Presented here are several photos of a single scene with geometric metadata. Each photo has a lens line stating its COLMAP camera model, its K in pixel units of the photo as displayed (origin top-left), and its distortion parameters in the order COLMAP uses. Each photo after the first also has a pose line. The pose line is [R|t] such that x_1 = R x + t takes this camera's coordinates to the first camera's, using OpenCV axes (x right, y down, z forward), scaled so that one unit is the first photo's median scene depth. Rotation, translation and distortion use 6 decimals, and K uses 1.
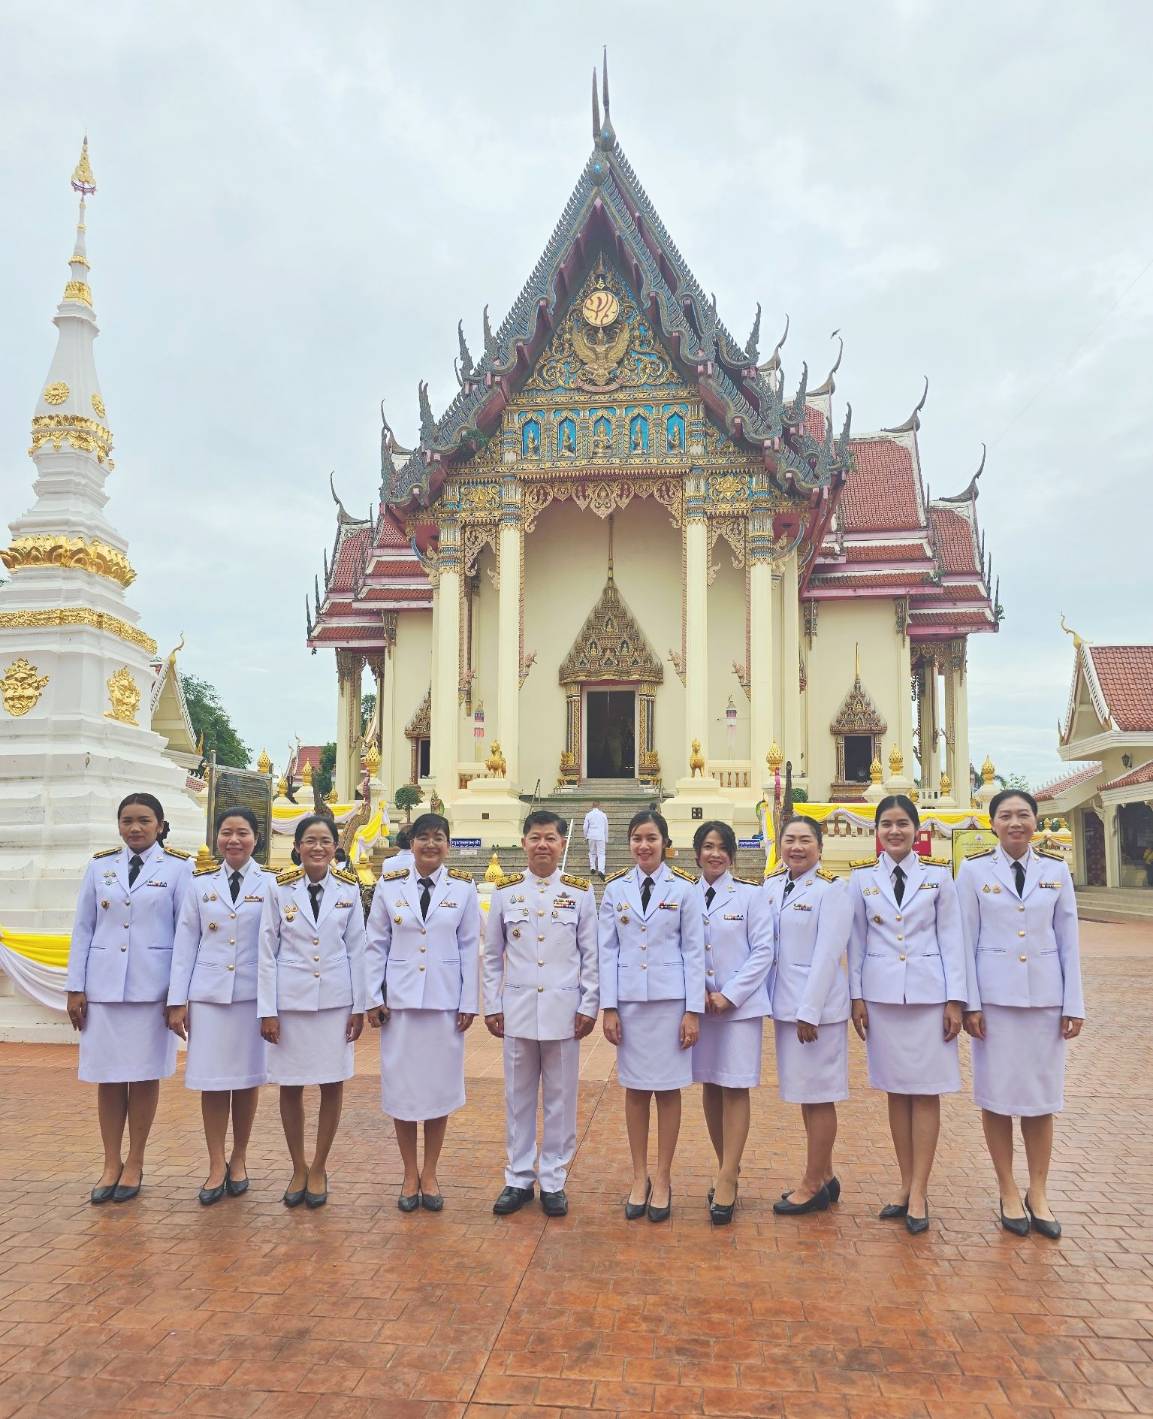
lens RADIAL K [[1045.5, 0, 574.7], [0, 1045.5, 775.2], [0, 0, 1]] dist [0.032599, -0.019787]
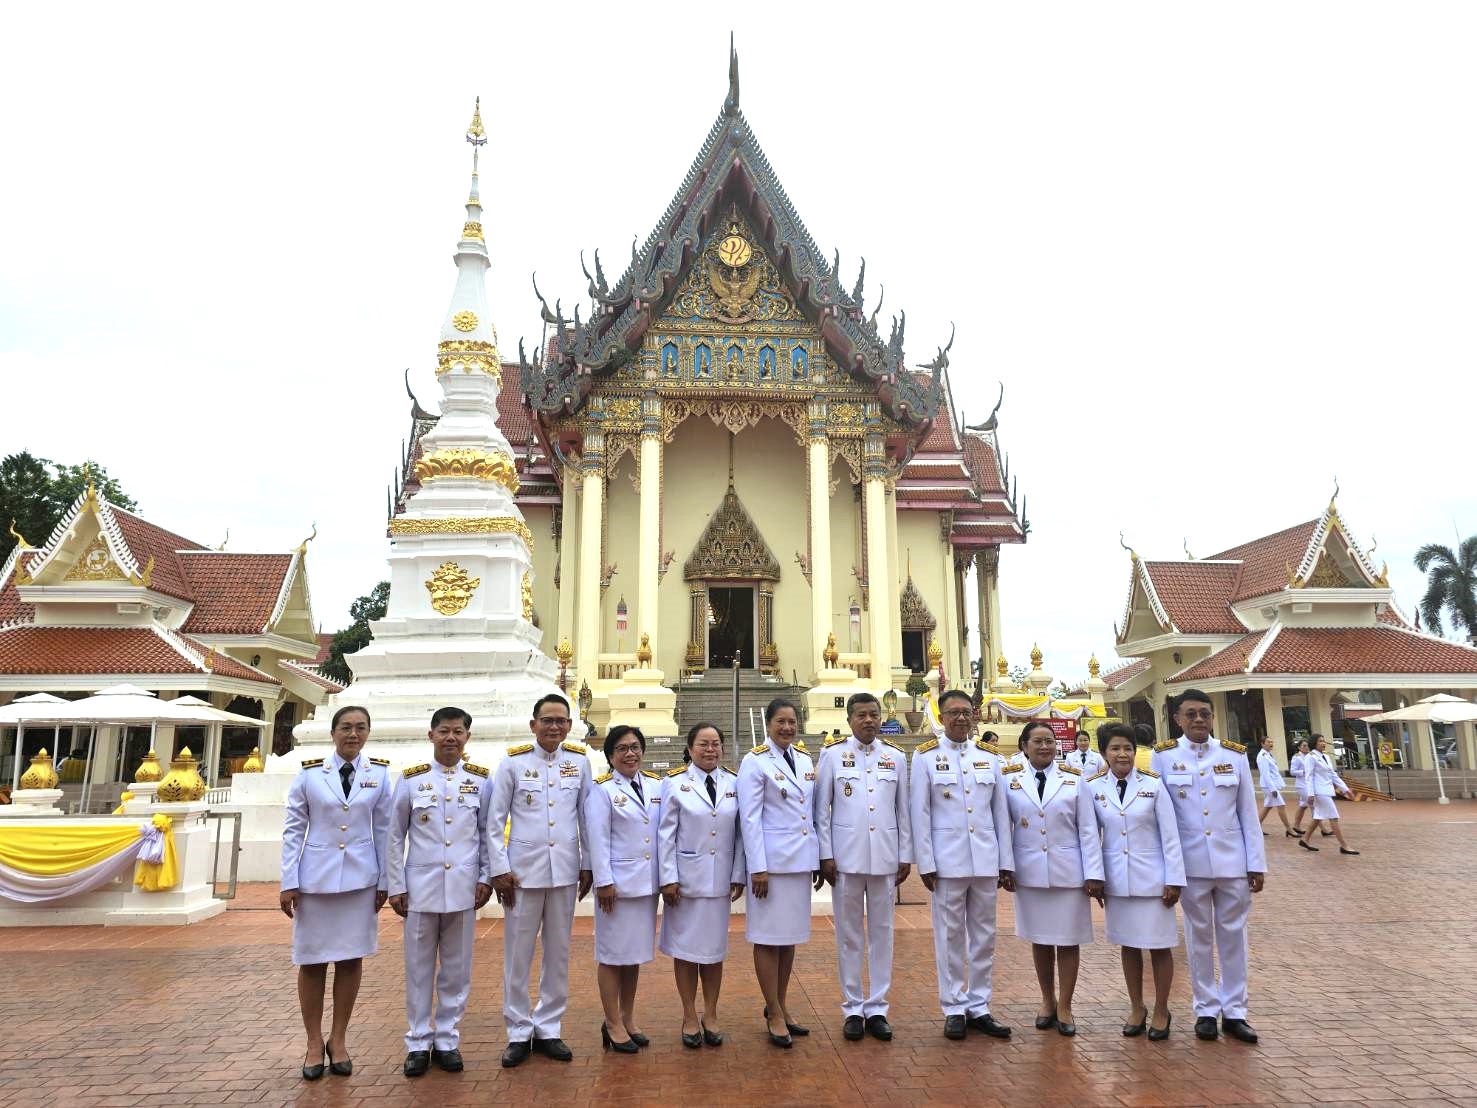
lens RADIAL K [[987.0, 0, 760.6], [0, 987.0, 580.9], [0, 0, 1]] dist [0.032903, -0.030574]
pose [[0.981951, 0.023649, 0.187649, -0.141129], [-0.008202, 0.996543, -0.082672, -0.003515], [-0.188955, 0.079641, 0.978751, -0.017958]]
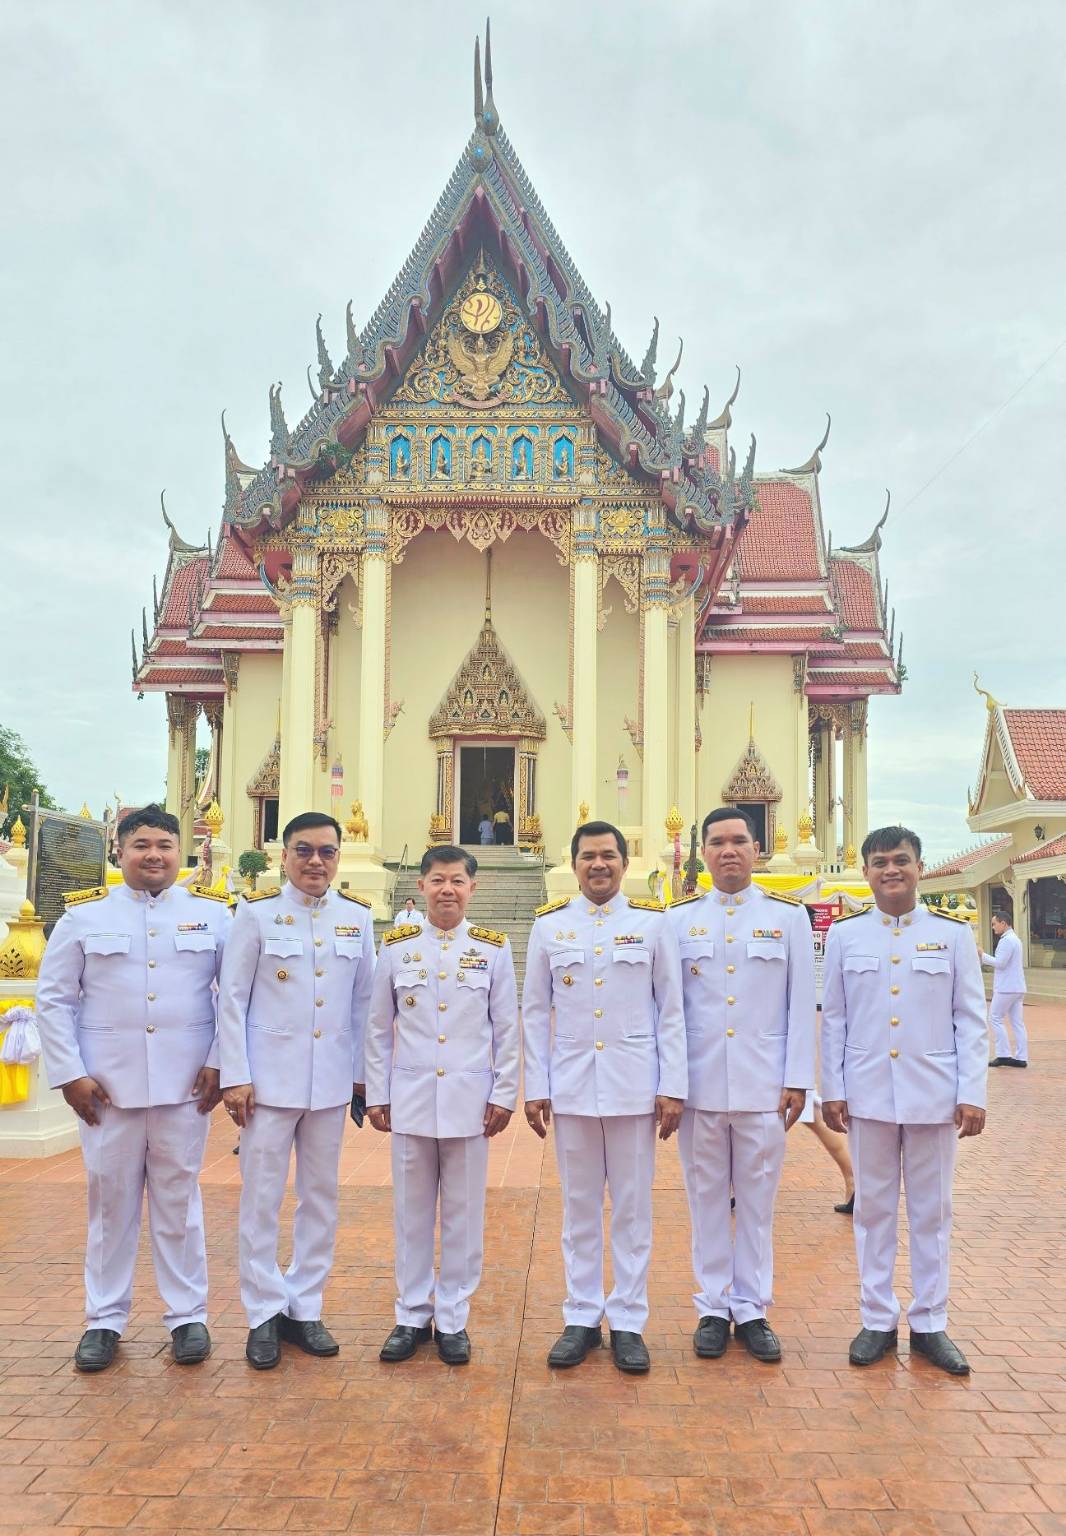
lens RADIAL K [[1152.6, 0, 546.6], [0, 1152.6, 863.7], [0, 0, 1]] dist [0.031505, -0.019846]
pose [[0.995191, 0.011801, 0.097236, -0.009816], [-0.013313, 0.999800, 0.014916, 0.003981], [-0.097040, -0.016138, 0.995150, 0.017169]]
